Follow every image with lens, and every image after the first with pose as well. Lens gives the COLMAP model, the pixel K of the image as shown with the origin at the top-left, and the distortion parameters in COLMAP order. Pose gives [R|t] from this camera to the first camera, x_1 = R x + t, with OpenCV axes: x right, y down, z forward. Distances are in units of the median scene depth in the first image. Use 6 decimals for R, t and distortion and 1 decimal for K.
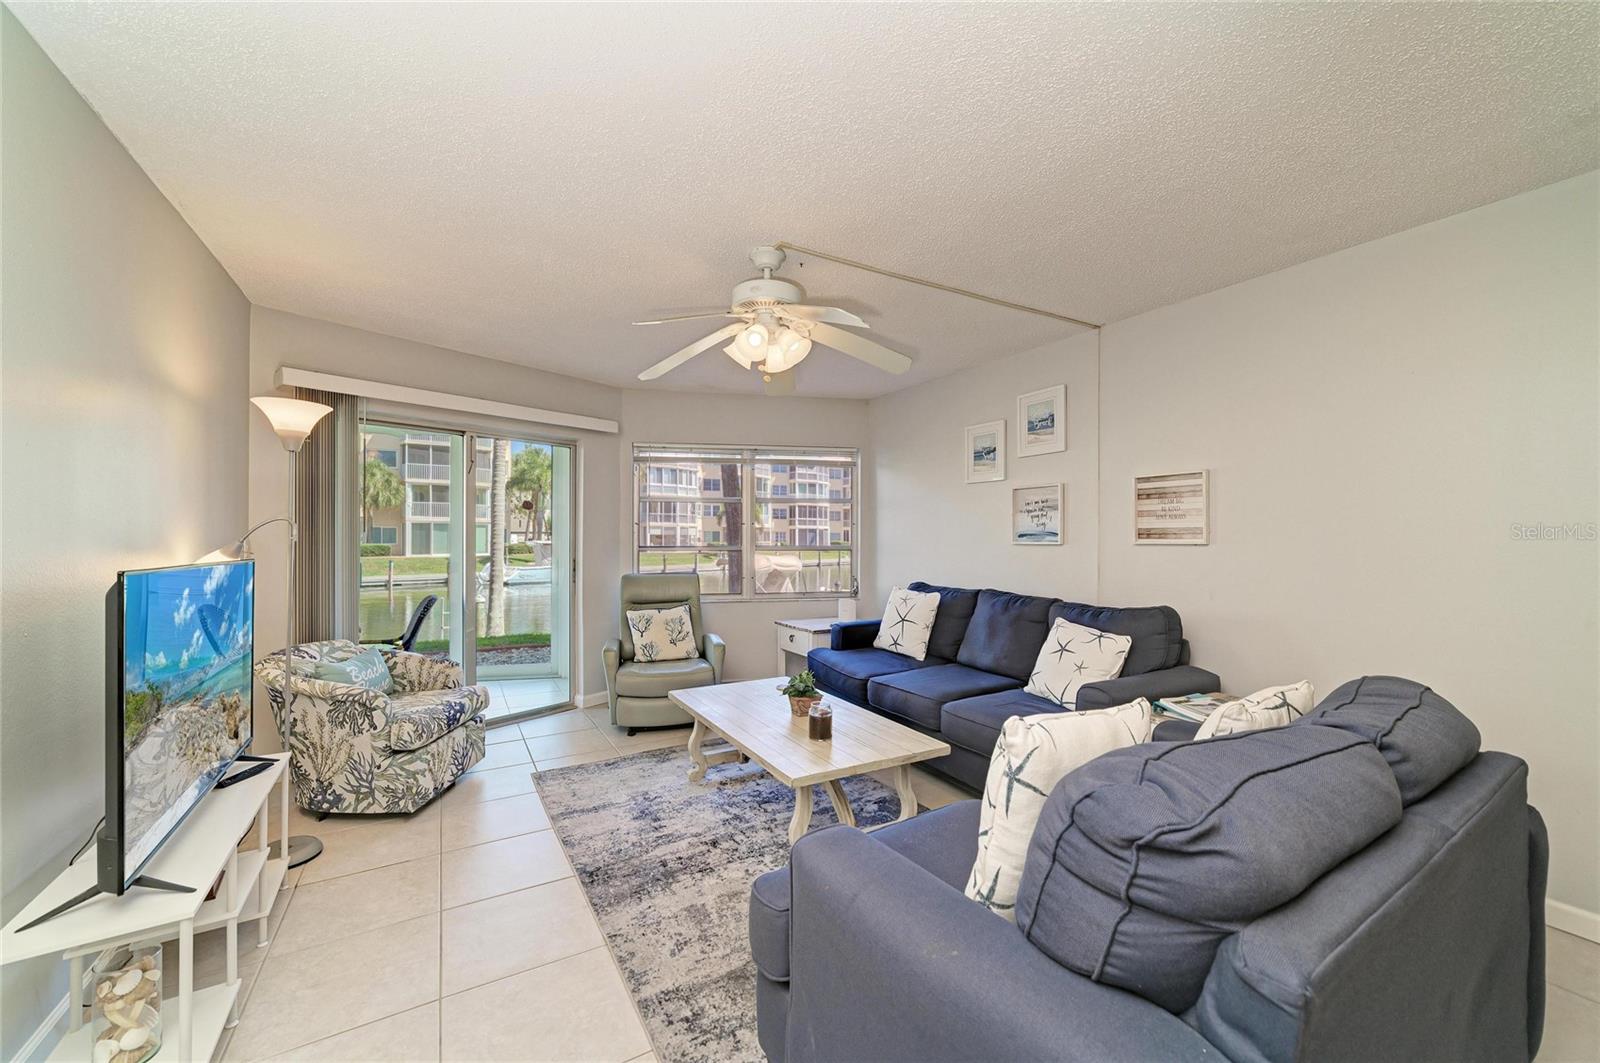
lens RADIAL K [[614.3, 0, 806.8], [0, 614.3, 539.0], [0, 0, 1]] dist [-0.023693, 0.009796]
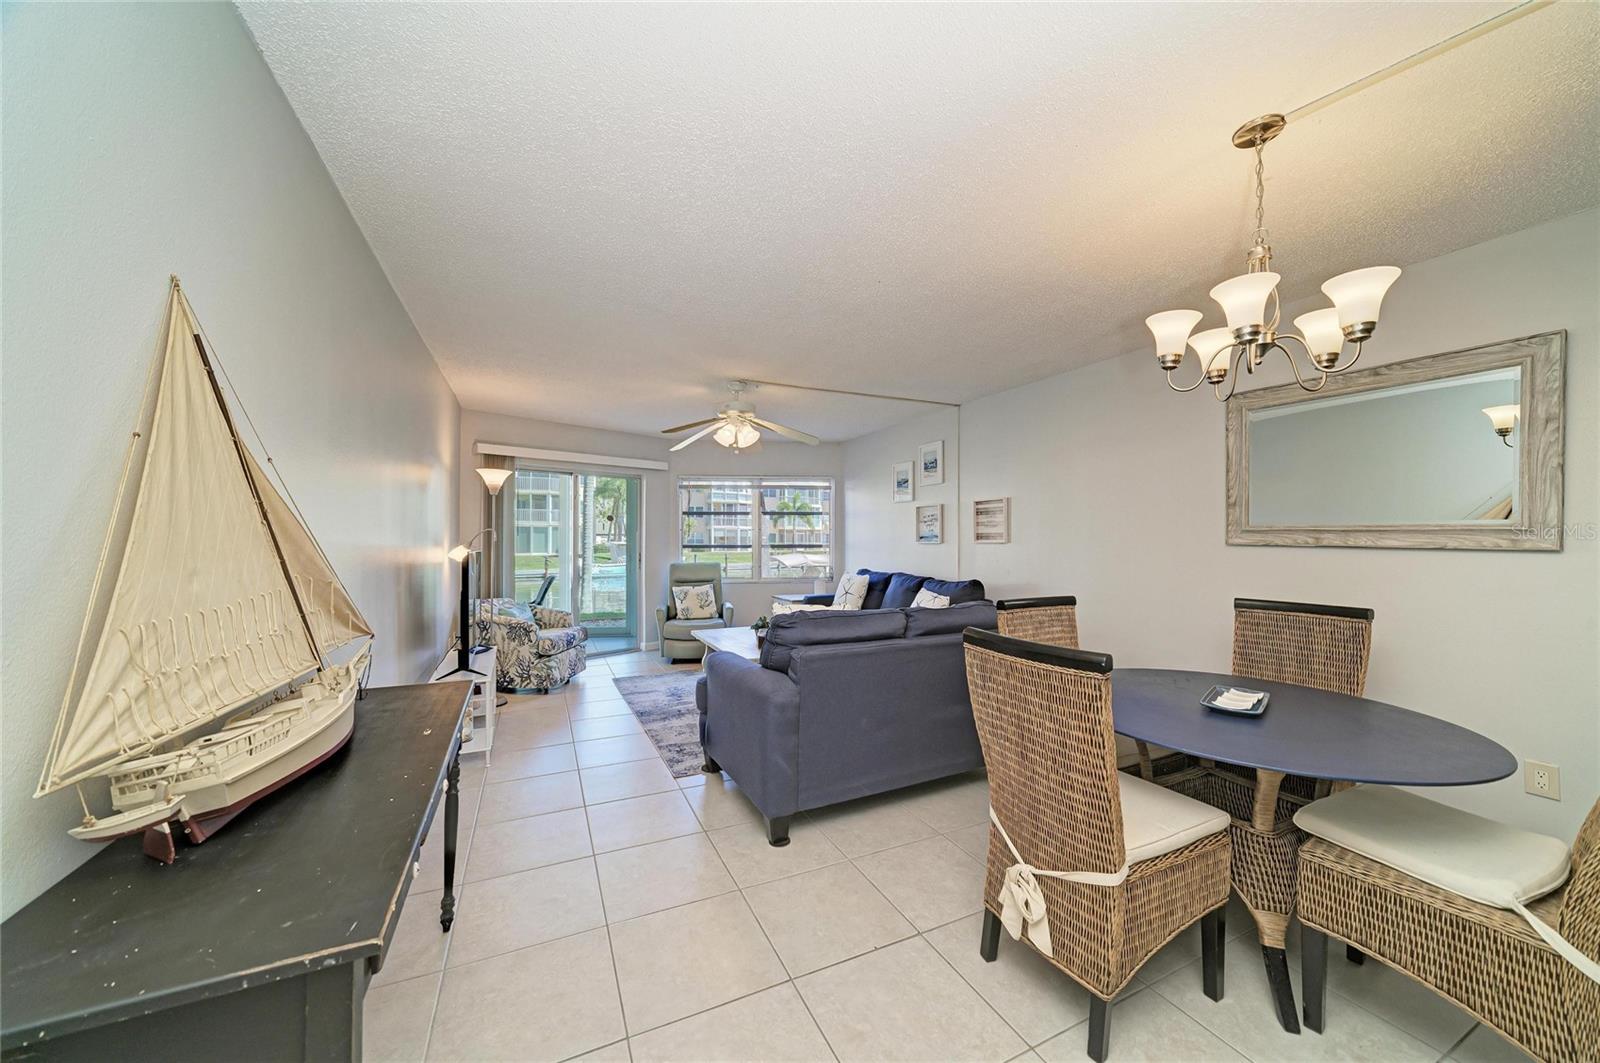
lens RADIAL K [[569.8, 0, 800.7], [0, 569.8, 537.1], [0, 0, 1]] dist [-0.018659, 0.000132]
pose [[0.994538, -0.000458, -0.104373, 0.234307], [-0.000109, 0.999985, -0.005421, 0.001056], [0.104374, 0.005403, 0.994523, -0.518246]]
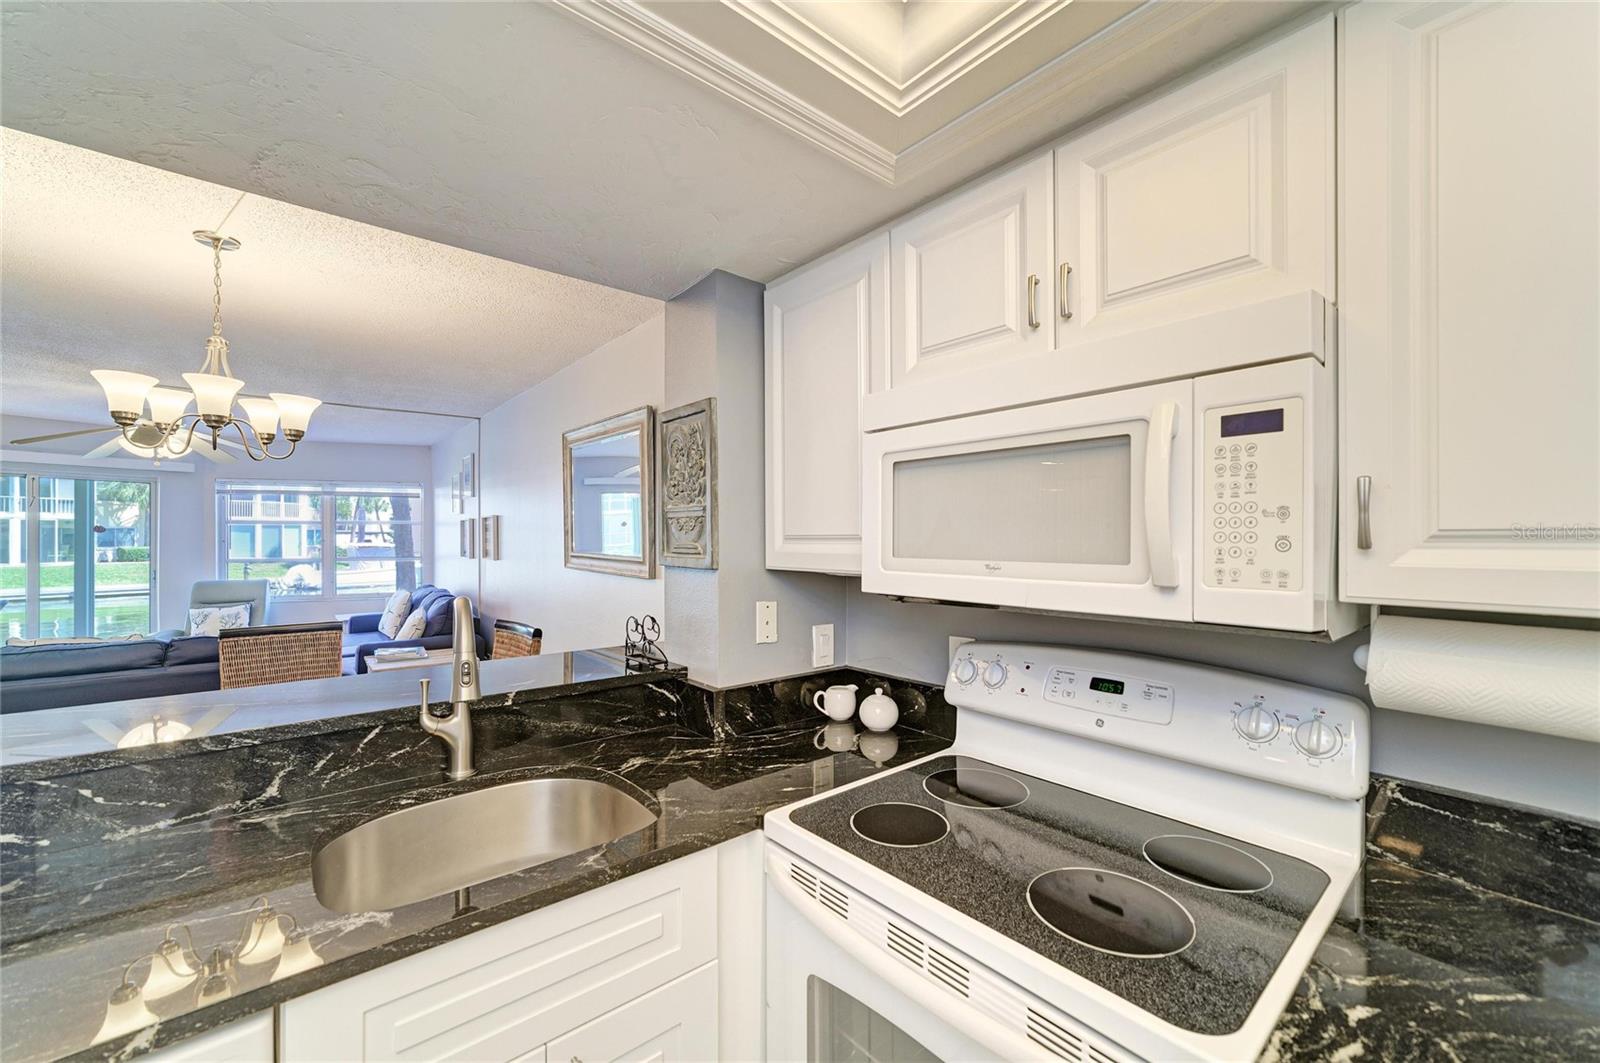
lens RADIAL K [[634.5, 0, 804.7], [0, 634.5, 538.8], [0, 0, 1]] dist [-0.022506, 0.010034]
pose [[0.987299, -0.001633, 0.158864, 1.076256], [0.001567, 0.999999, 0.000542, -0.044317], [-0.158865, -0.000286, 0.987300, -0.732232]]
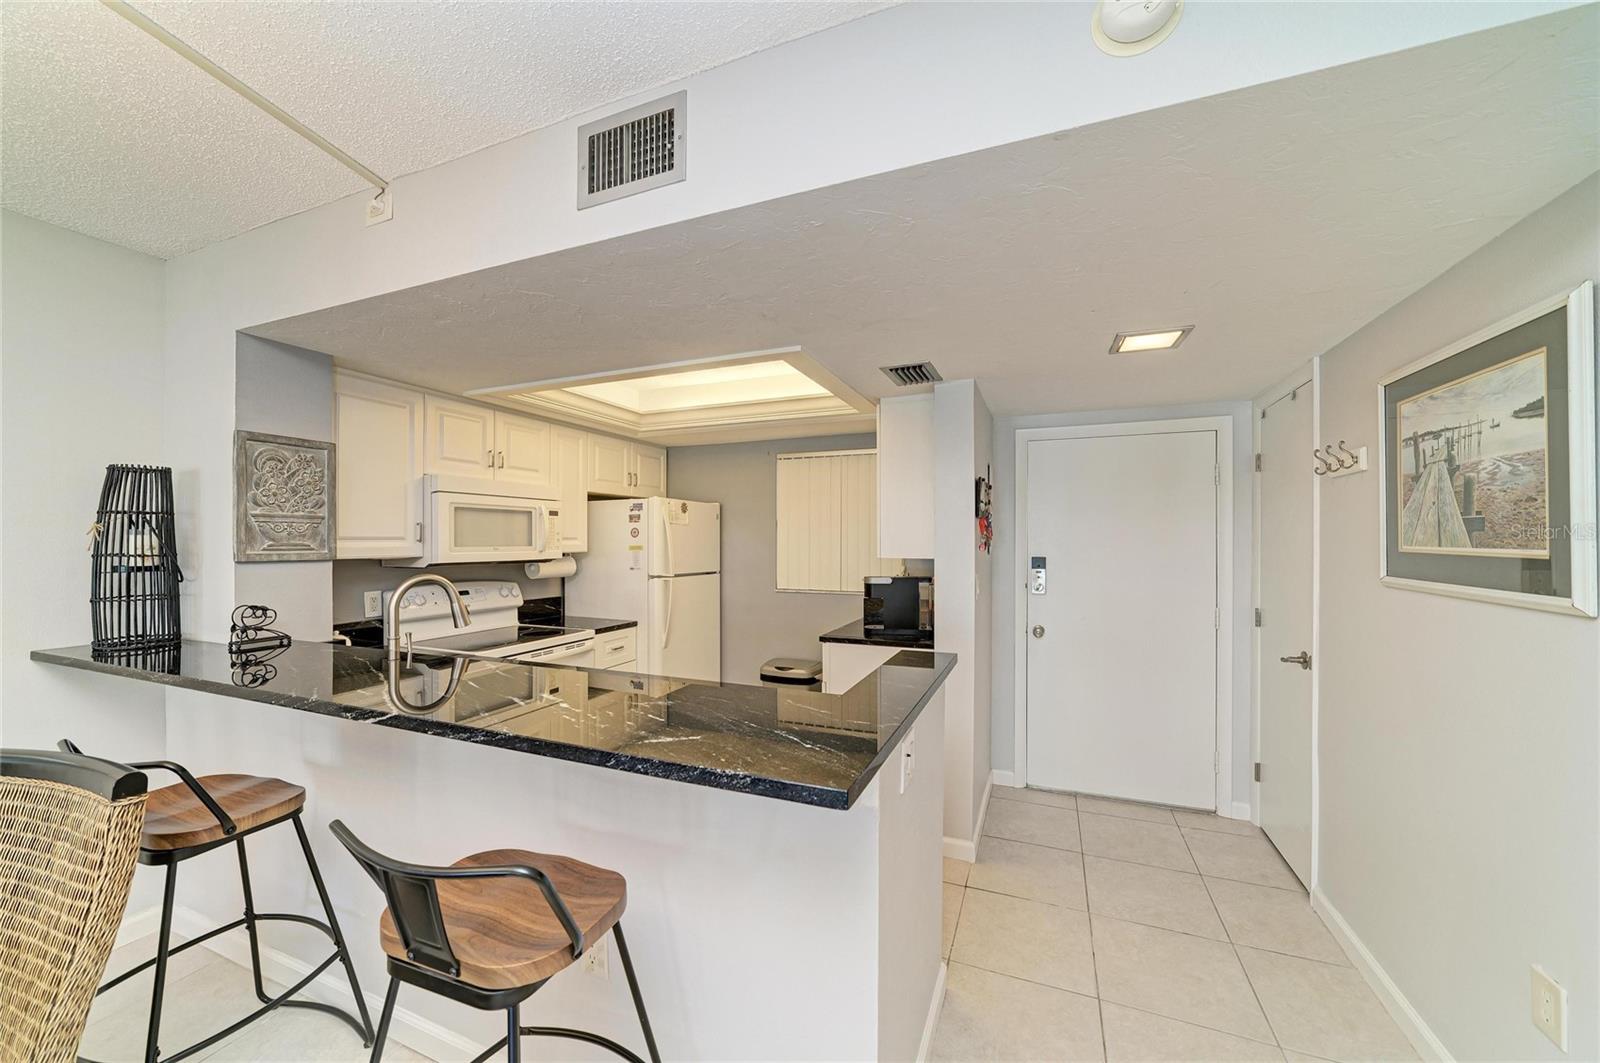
lens RADIAL K [[586.5, 0, 804.6], [0, 586.5, 537.2], [0, 0, 1]] dist [-0.023459, 0.007487]
pose [[-0.597886, 0.001289, 0.801580, 0.217777], [-0.001563, 0.999995, -0.002774, -0.045138], [-0.801580, -0.002912, -0.597880, -0.264098]]
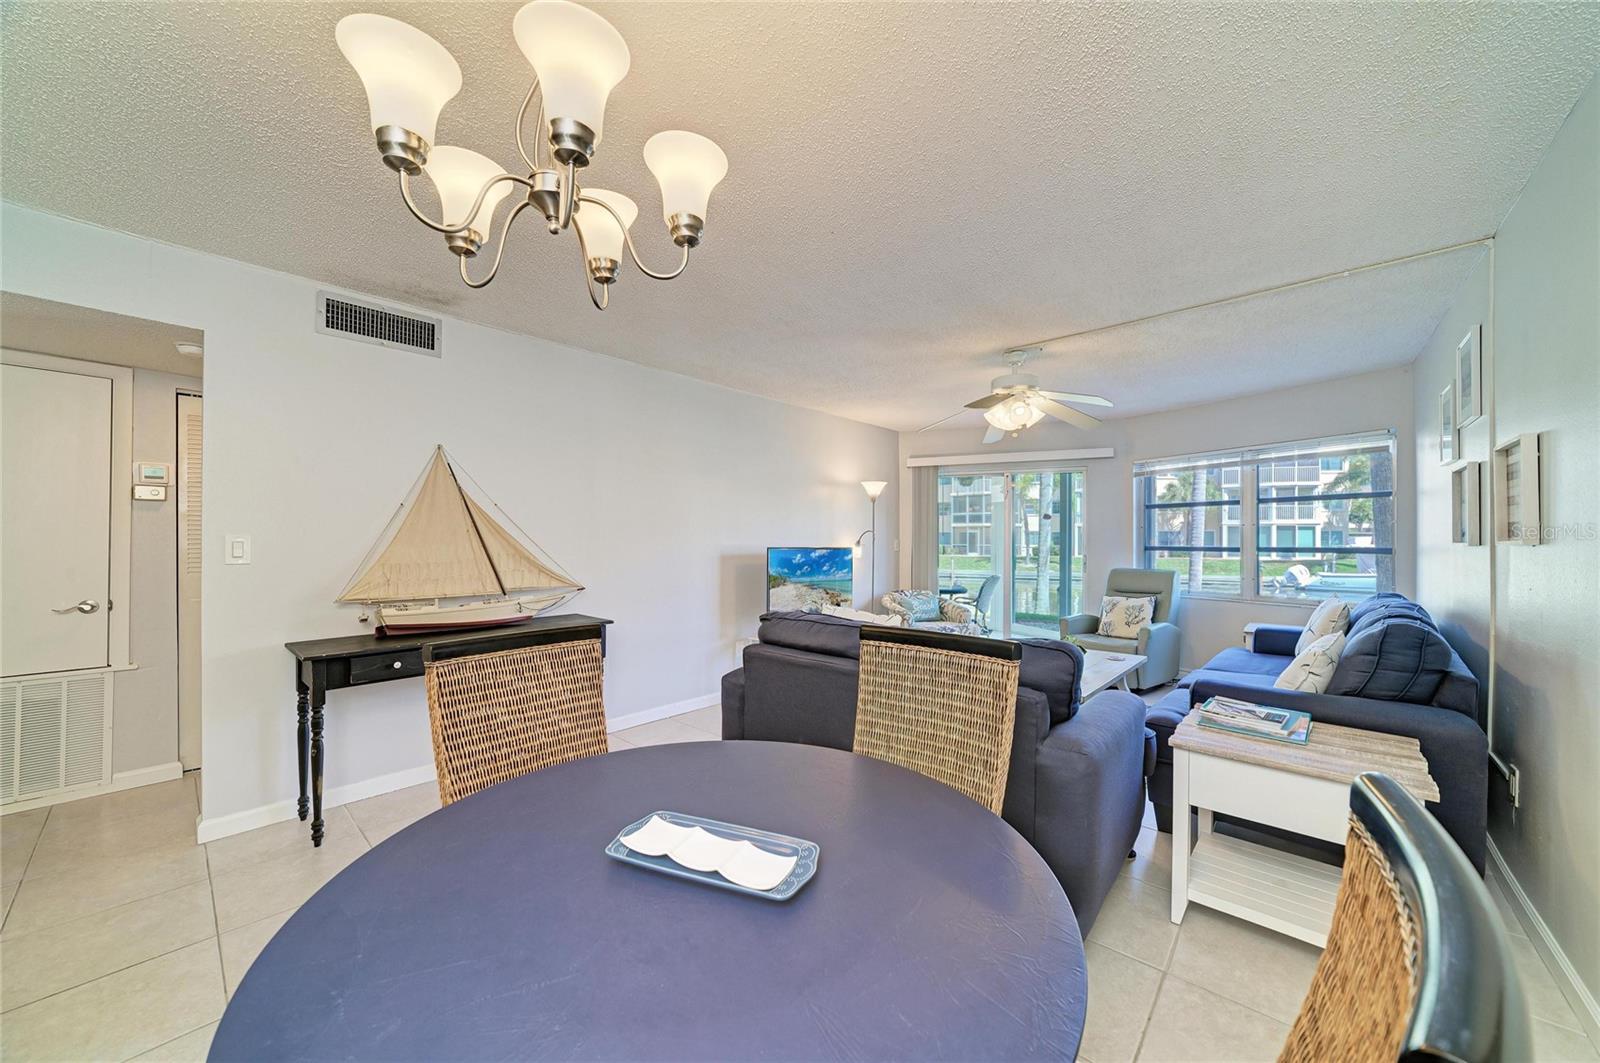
lens RADIAL K [[578.1, 0, 798.6], [0, 578.1, 540.3], [0, 0, 1]] dist [-0.023114, 0.005933]
pose [[0.300834, -0.000807, -0.953676, 0.892756], [-0.002548, 0.999995, -0.001650, 0.005906], [0.953673, 0.002927, 0.300831, 0.034871]]
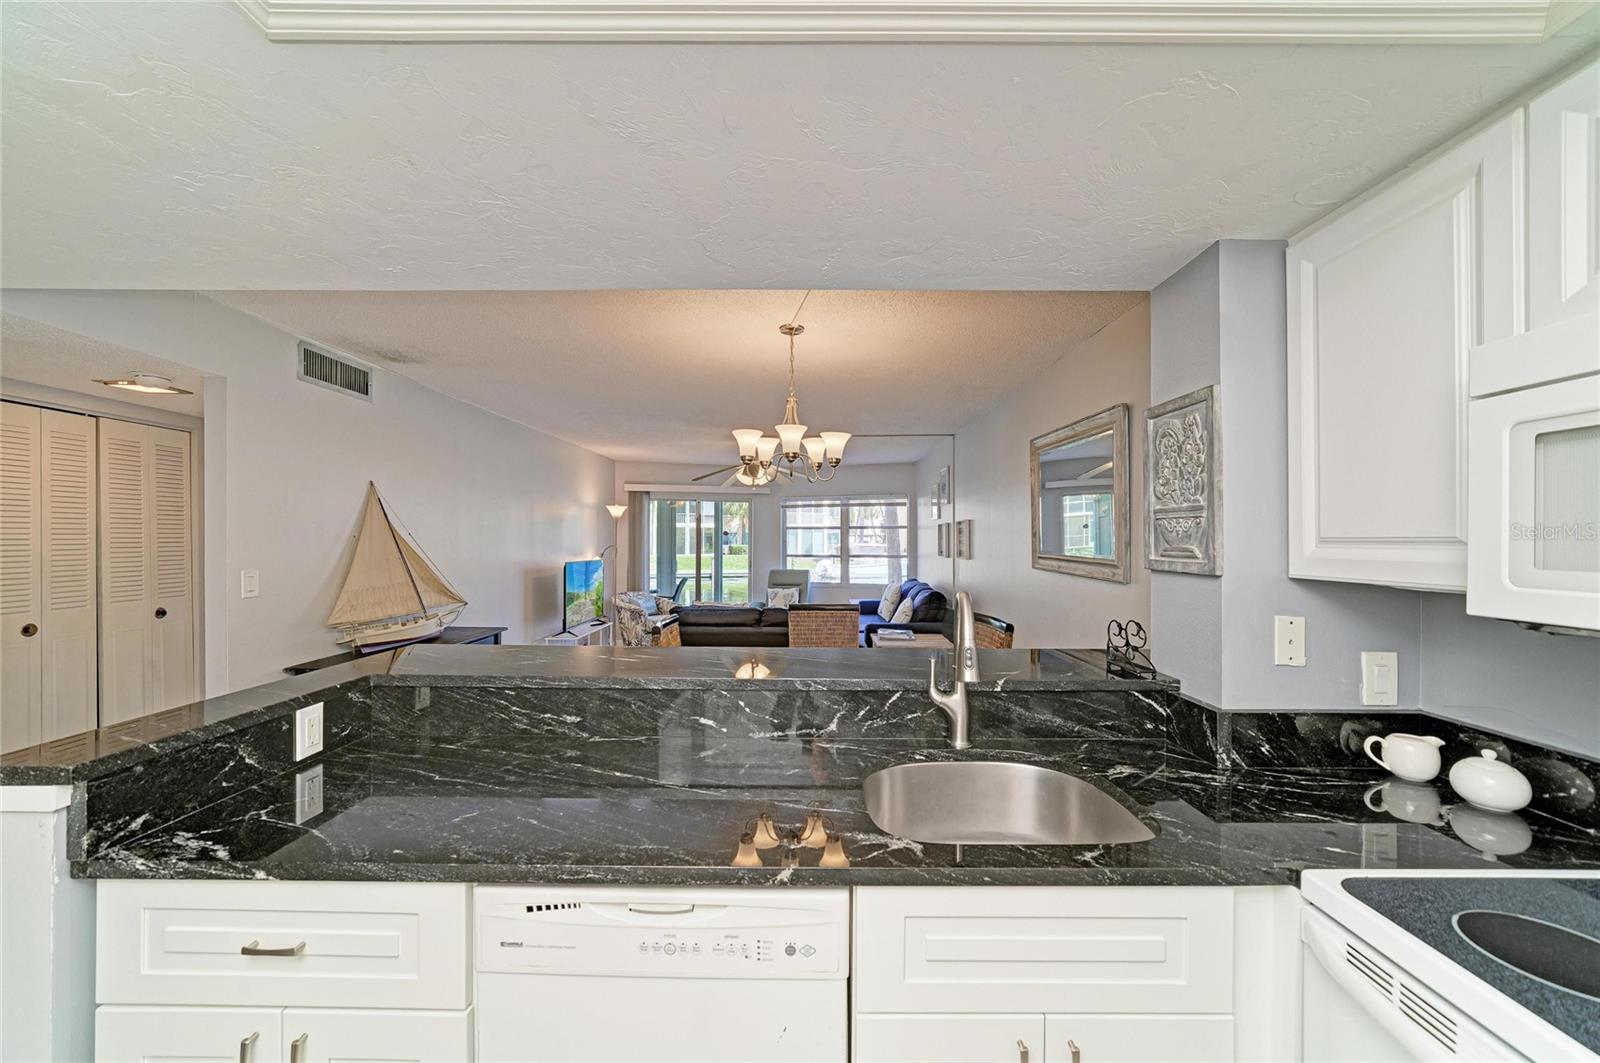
lens RADIAL K [[604.2, 0, 804.4], [0, 604.2, 538.9], [0, 0, 1]] dist [-0.023492, 0.008602]
pose [[0.853722, 0.000630, -0.520729, 1.056059], [-0.002130, 0.999995, -0.002282, -0.044501], [0.520725, 0.003057, 0.853719, -0.740322]]
